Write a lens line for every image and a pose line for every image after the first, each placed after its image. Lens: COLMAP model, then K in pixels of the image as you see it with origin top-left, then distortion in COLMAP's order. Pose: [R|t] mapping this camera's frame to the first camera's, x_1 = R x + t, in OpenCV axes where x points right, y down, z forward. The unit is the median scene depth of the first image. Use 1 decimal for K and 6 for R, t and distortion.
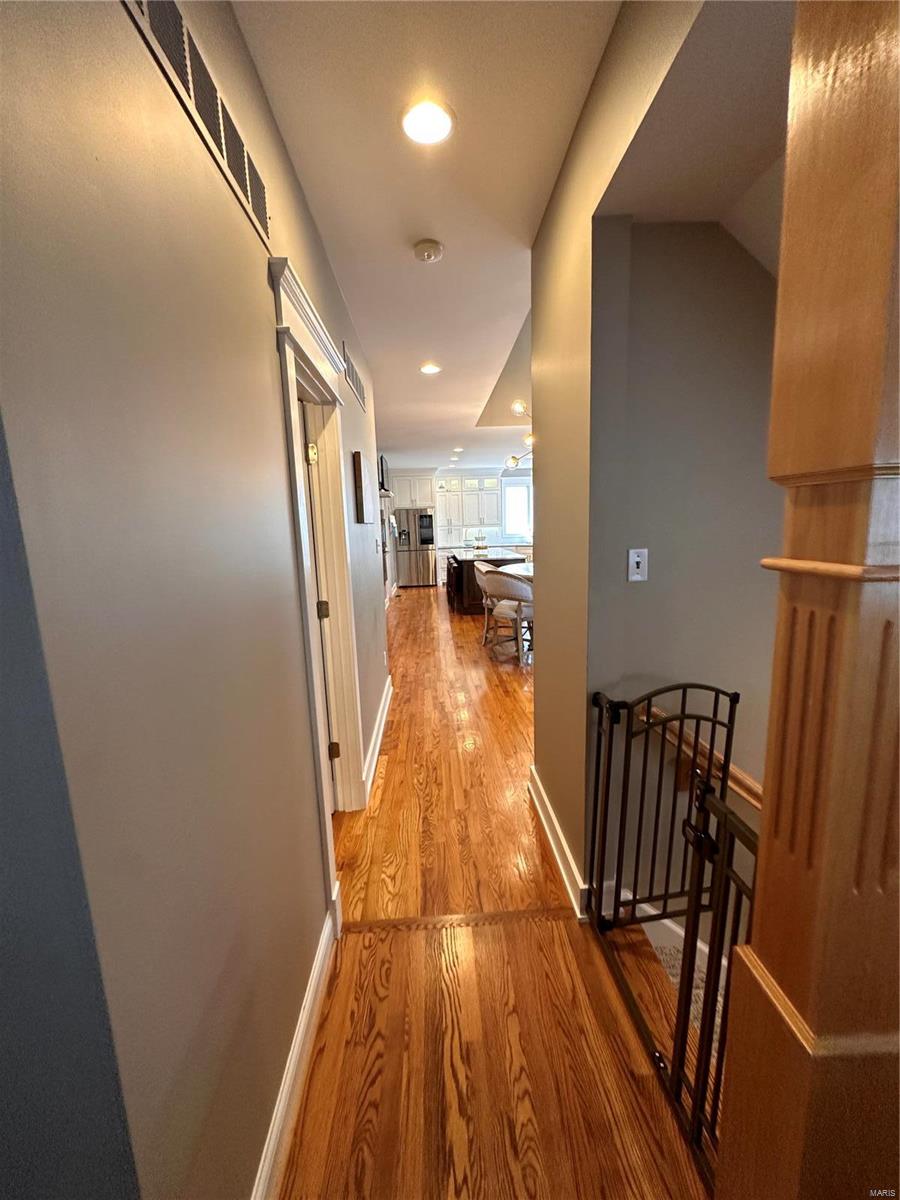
lens RADIAL K [[478.8, 0, 455.2], [0, 478.8, 604.5], [0, 0, 1]] dist [-0.003416, -0.000001]
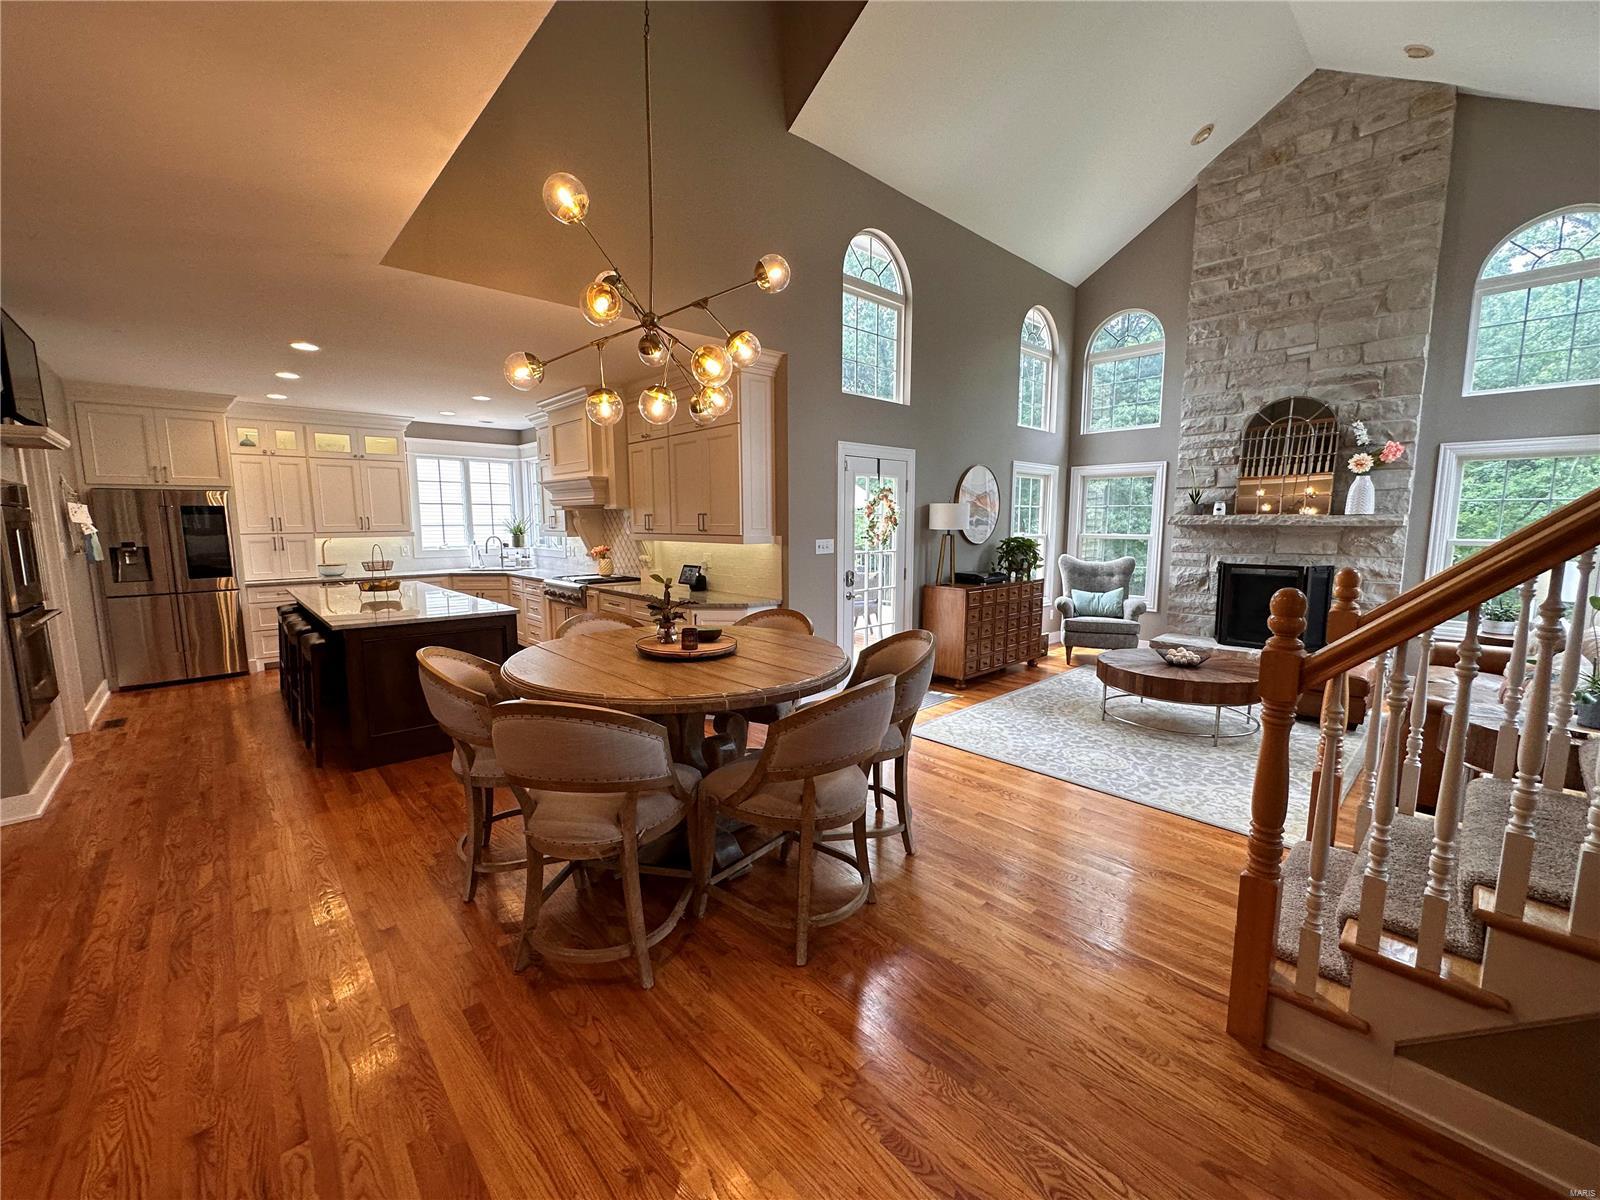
lens RADIAL K [[638.5, 0, 800.1], [0, 638.5, 599.8], [0, 0, 1]] dist [-0.003416, -0.000001]
pose [[0.770293, -0.050831, 0.635661, -0.017415], [0.087246, 0.995845, -0.026091, -0.048419], [-0.631693, 0.075557, 0.771528, 0.263529]]
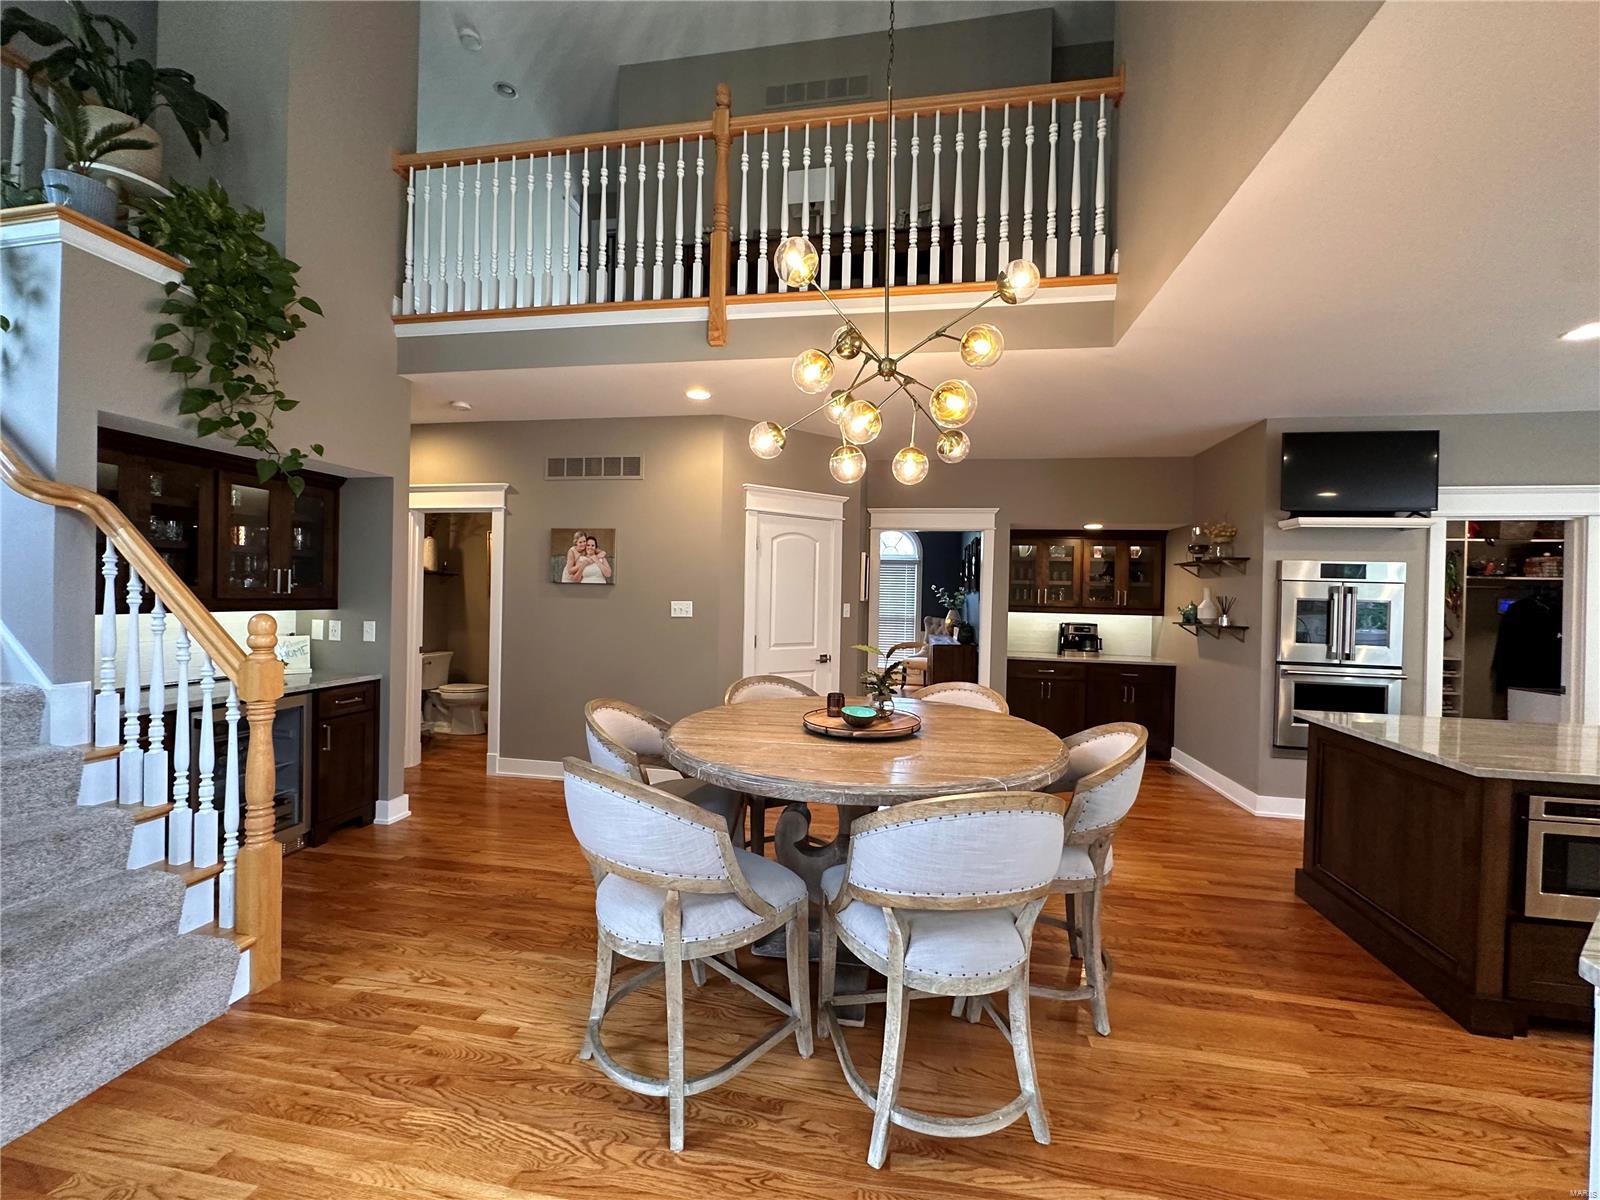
lens RADIAL K [[638.5, 0, 797.9], [0, 638.5, 600.7], [0, 0, 1]] dist [-0.003416, -0.000001]
pose [[-0.232199, 0.036312, -0.971990, 0.339398], [-0.179375, 0.980565, 0.079484, -0.096979], [0.955985, 0.192807, -0.221173, 0.520950]]
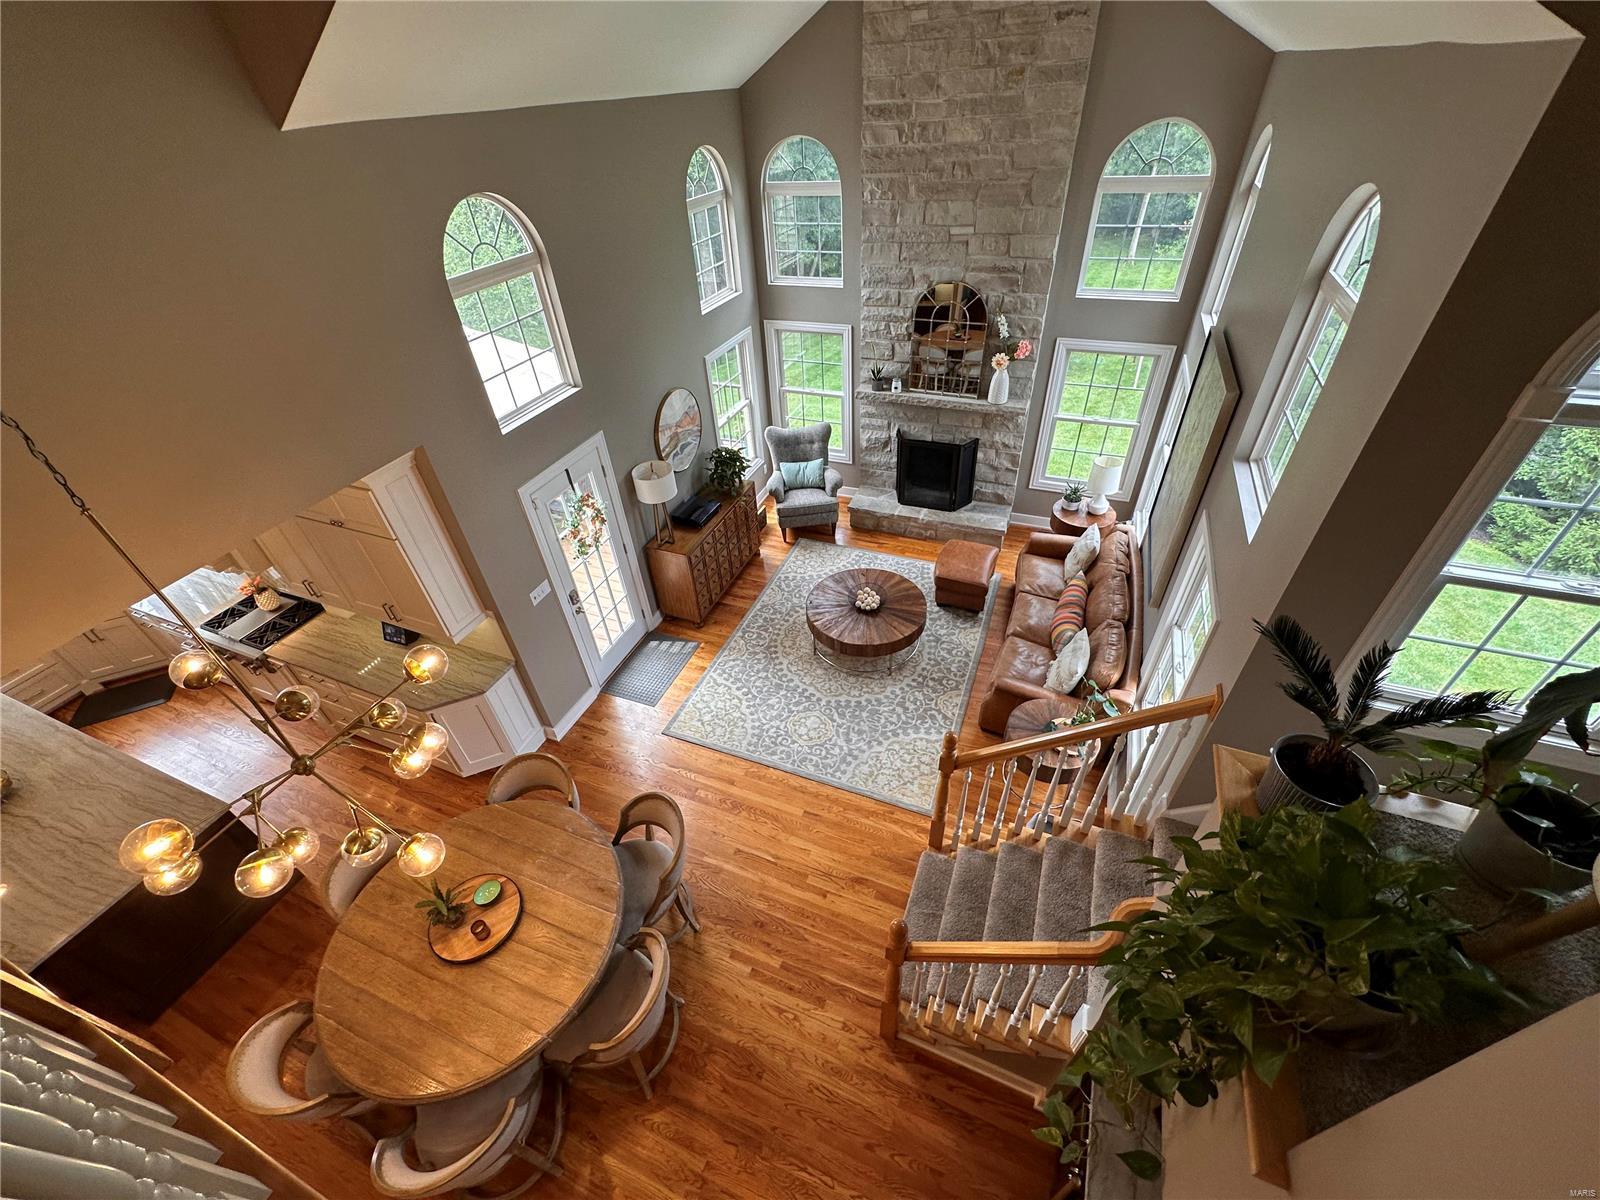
lens RADIAL K [[638.5, 0, 802.7], [0, 638.5, 600.6], [0, 0, 1]] dist [-0.003416, -0.000001]
pose [[0.429331, -0.563778, 0.705570, 0.052224], [0.192961, 0.820456, 0.538162, -0.298978], [-0.882293, -0.094902, 0.461035, 0.236224]]
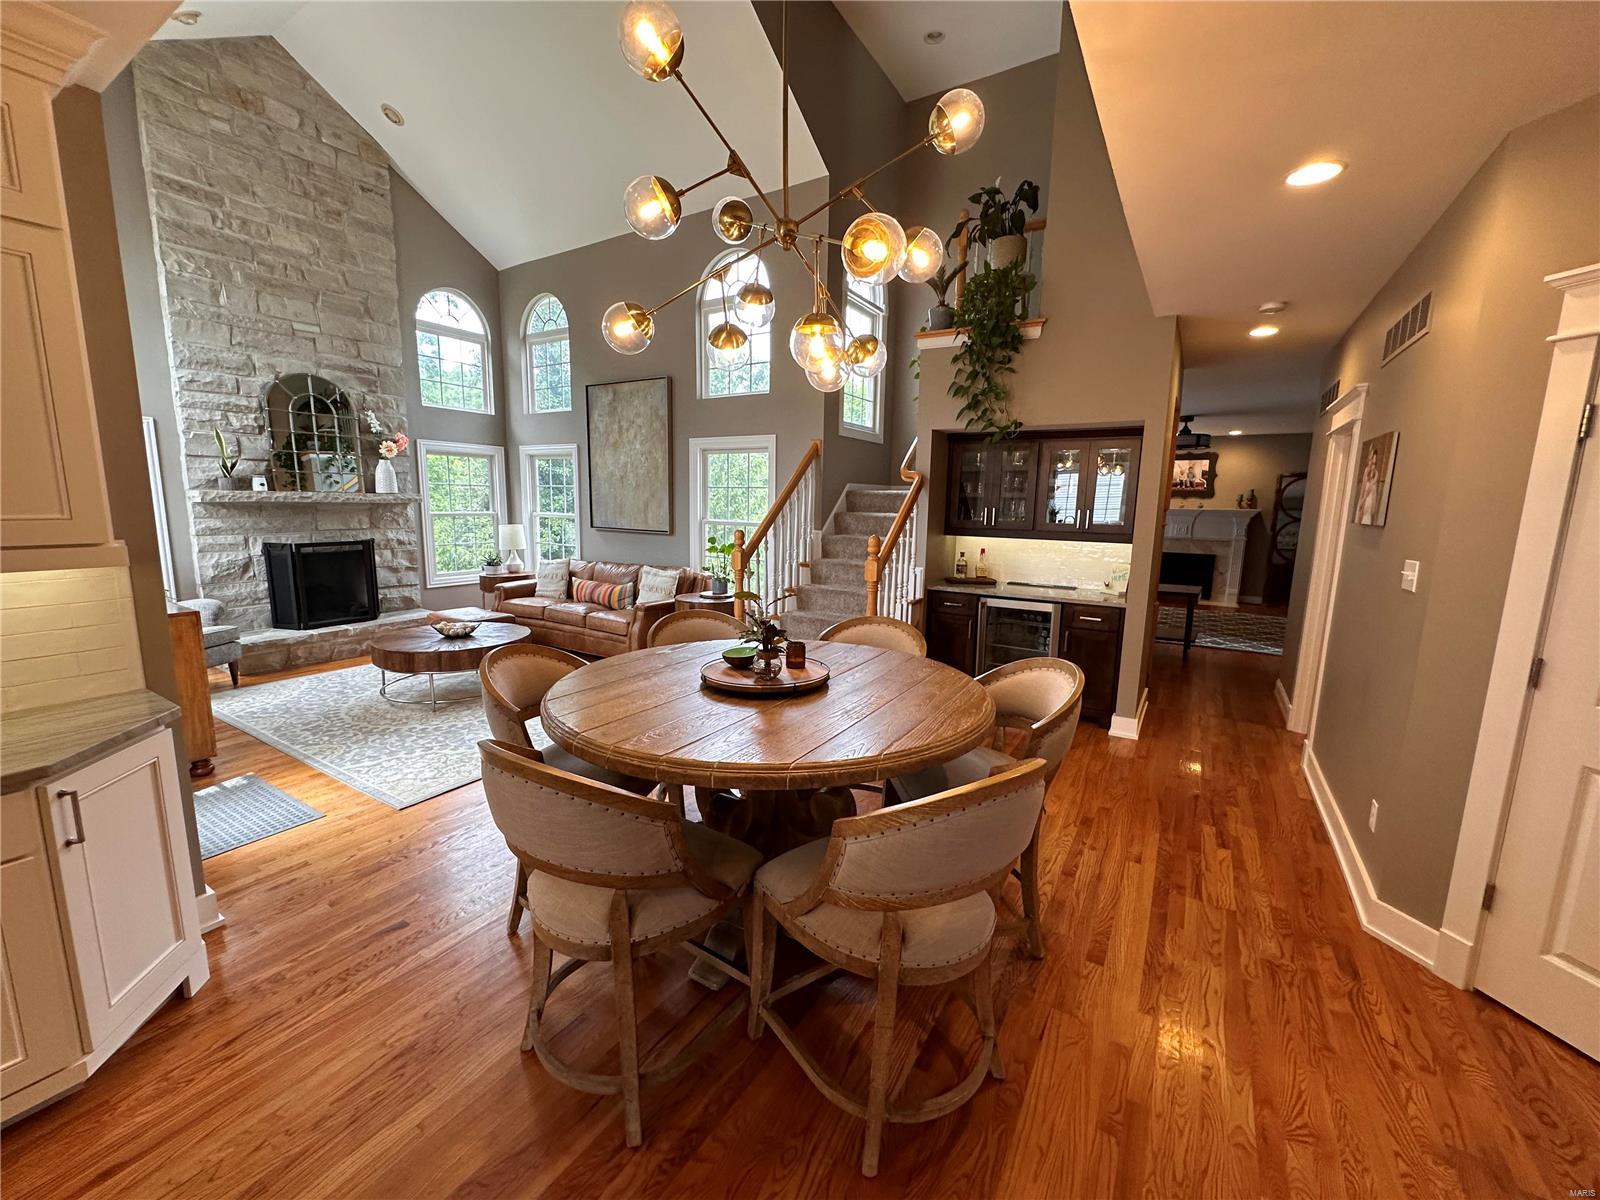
lens RADIAL K [[638.5, 0, 796.9], [0, 638.5, 599.5], [0, 0, 1]] dist [-0.003416, -0.000001]
pose [[-0.813880, -0.073010, 0.576428, -0.010186], [0.107327, 0.956112, 0.272638, -0.118484], [-0.571035, 0.283761, -0.770324, 0.647023]]
